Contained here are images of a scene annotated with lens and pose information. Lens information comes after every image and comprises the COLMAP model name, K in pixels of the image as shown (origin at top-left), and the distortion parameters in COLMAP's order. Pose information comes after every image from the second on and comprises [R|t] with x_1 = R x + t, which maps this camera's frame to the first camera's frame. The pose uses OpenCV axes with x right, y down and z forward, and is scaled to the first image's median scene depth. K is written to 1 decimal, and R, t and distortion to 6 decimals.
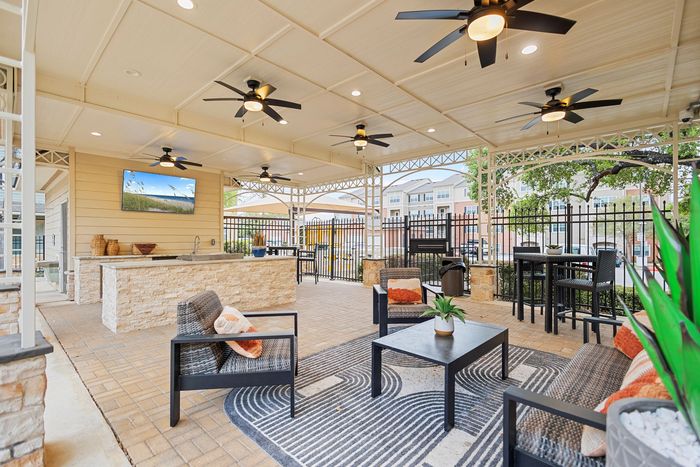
lens RADIAL K [[320.5, 0, 350.3], [0, 320.5, 236.8], [0, 0, 1]] dist [0.000073, -0.000241]
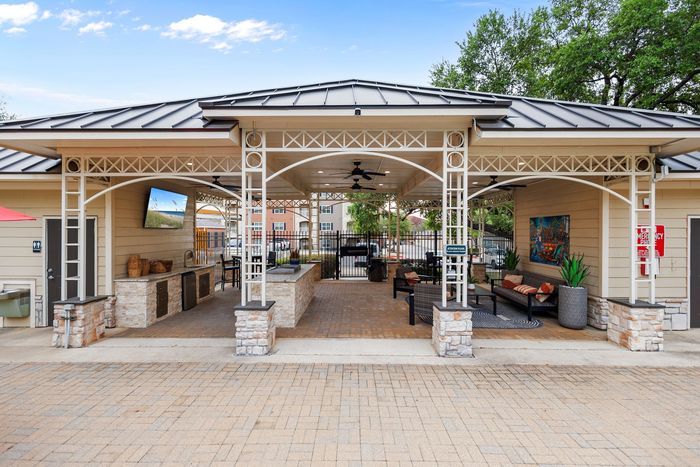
lens RADIAL K [[320.5, 0, 349.5], [0, 320.5, 231.9], [0, 0, 1]] dist [0.000073, -0.000241]
pose [[0.742458, 0.002530, 0.669888, -0.839117], [-0.006915, 0.999969, 0.003888, -0.072038], [-0.669857, -0.007518, 0.742452, -0.125258]]
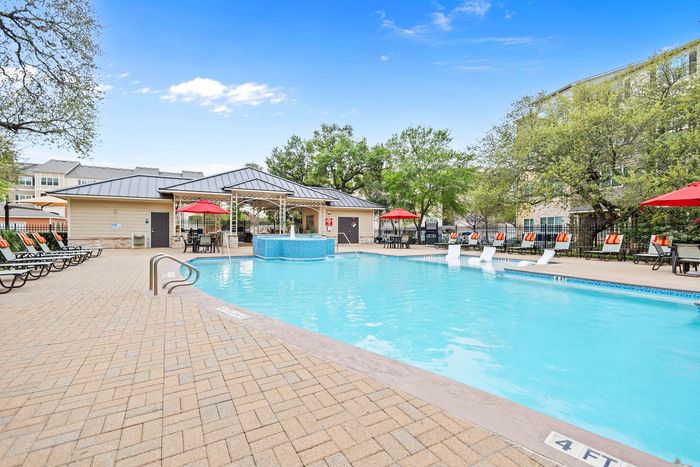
lens RADIAL K [[320.5, 0, 351.0], [0, 320.5, 231.3], [0, 0, 1]] dist [0.000073, -0.000241]
pose [[0.288907, -0.001457, 0.957356, -2.599147], [-0.010586, 0.999933, 0.004716, 0.013727], [-0.957299, -0.011498, 0.288872, -1.085426]]
